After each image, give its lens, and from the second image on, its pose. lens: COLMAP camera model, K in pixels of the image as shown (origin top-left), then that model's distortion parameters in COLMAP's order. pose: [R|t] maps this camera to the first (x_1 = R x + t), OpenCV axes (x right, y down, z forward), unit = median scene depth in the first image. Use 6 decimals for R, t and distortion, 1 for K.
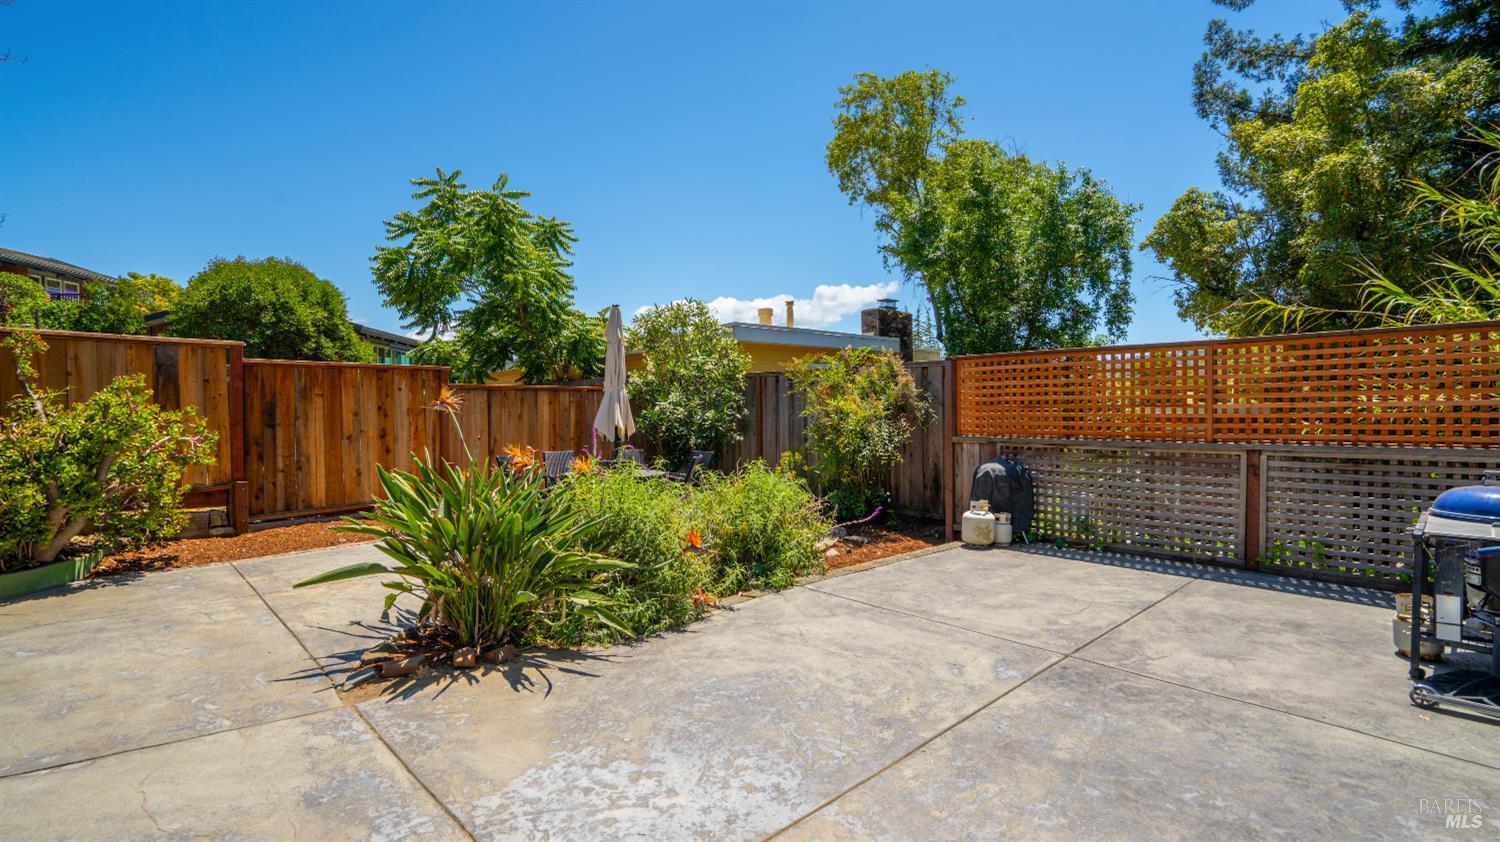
lens RADIAL K [[659.3, 0, 750.0], [0, 659.3, 421.0], [0, 0, 1]] dist [-0.050993, 0.000371]
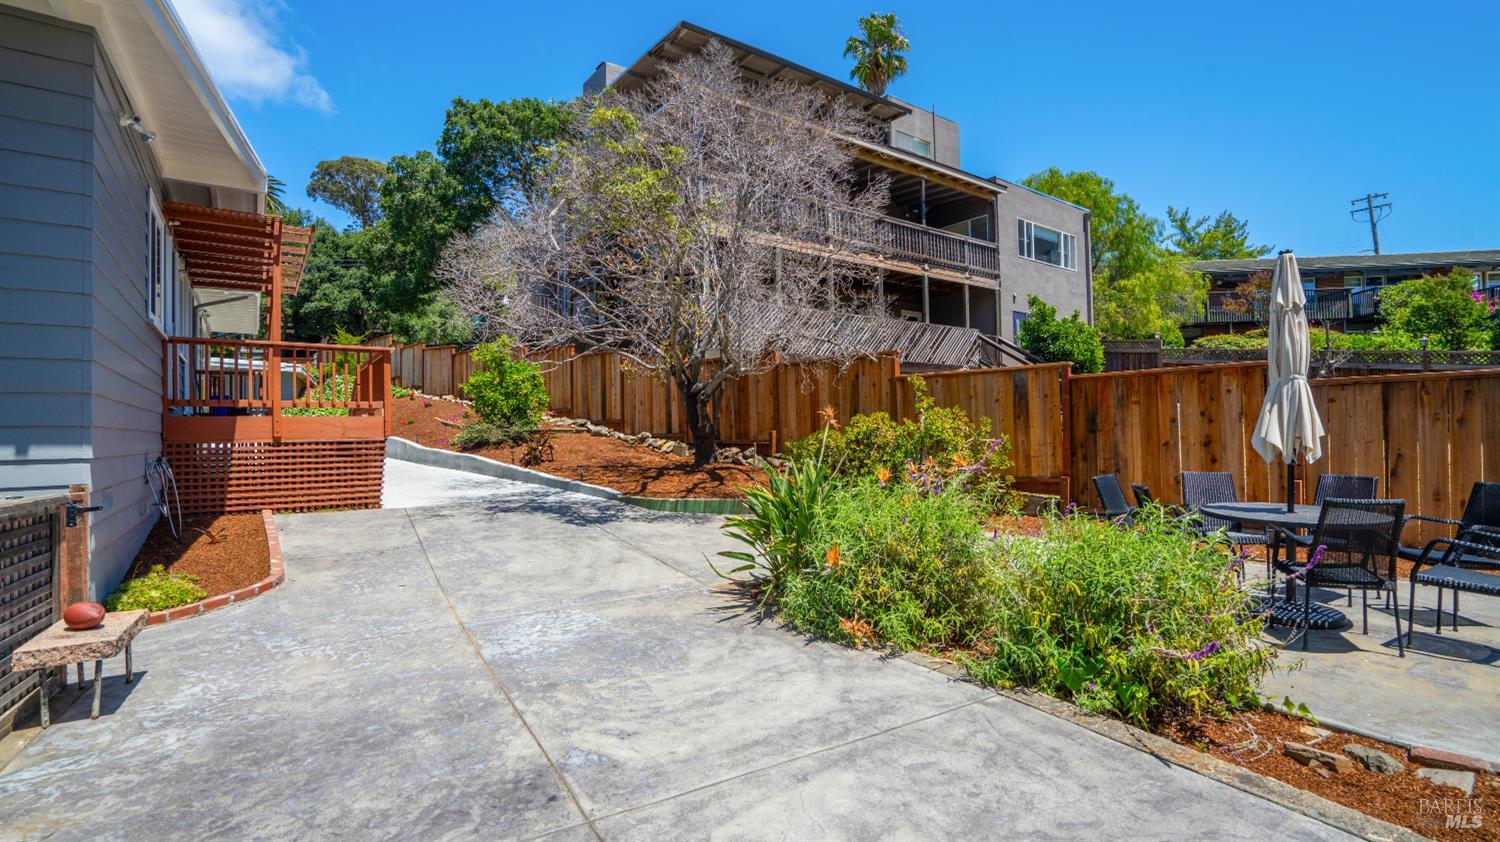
lens RADIAL K [[659.3, 0, 750.0], [0, 659.3, 421.0], [0, 0, 1]] dist [-0.050993, 0.000371]
pose [[-0.165249, -0.003082, -0.986247, 0.964911], [0.007476, 0.999962, -0.004377, -0.020776], [0.986224, -0.008096, -0.165220, 1.122296]]
